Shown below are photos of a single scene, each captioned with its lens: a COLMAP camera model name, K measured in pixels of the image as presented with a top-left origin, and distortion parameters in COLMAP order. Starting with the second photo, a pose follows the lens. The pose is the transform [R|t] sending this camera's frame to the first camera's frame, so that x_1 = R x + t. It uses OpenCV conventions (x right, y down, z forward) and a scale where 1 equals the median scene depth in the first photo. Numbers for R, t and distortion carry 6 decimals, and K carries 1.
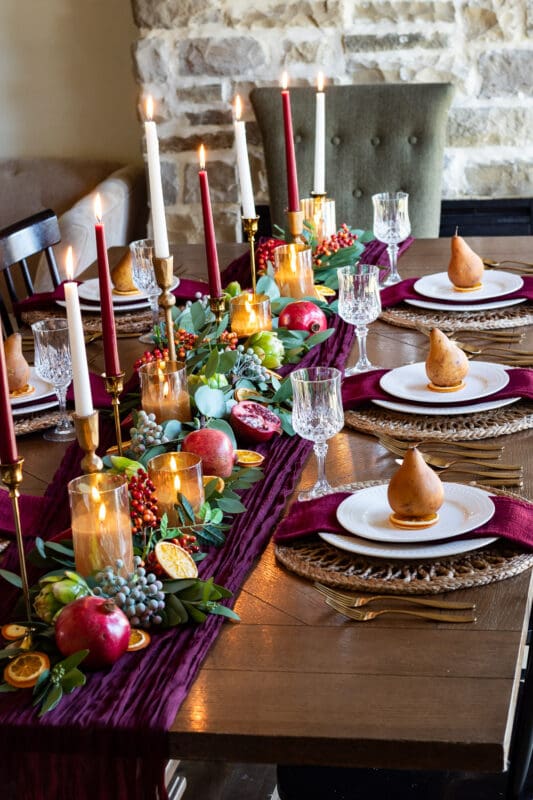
lens RADIAL K [[1836.4, 0, 266.5], [0, 1836.4, 400.0], [0, 0, 1]] dist [-0.086763, -0.068364]
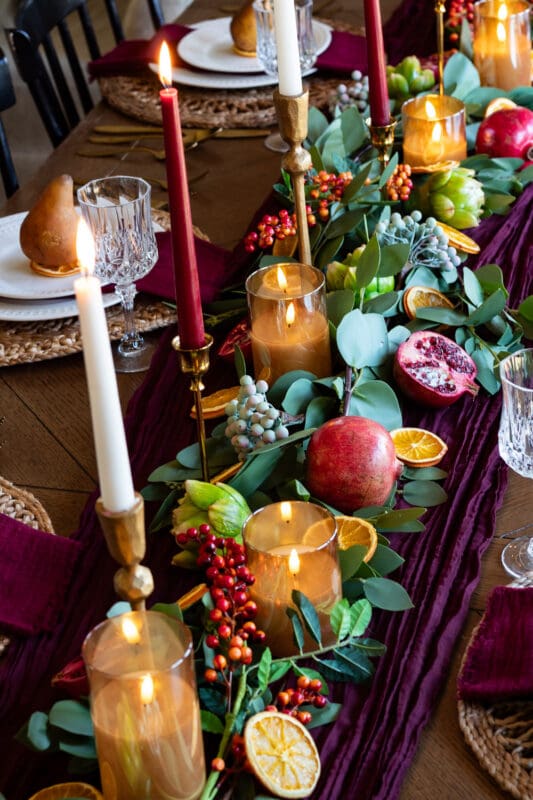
lens RADIAL K [[1836.4, 0, 266.5], [0, 1836.4, 400.0], [0, 0, 1]] dist [-0.086763, -0.068364]
pose [[0.995283, 0.045244, -0.085821, -0.007970], [-0.023301, 0.970184, 0.241246, -0.111807], [0.094178, -0.238108, 0.966662, 0.357781]]
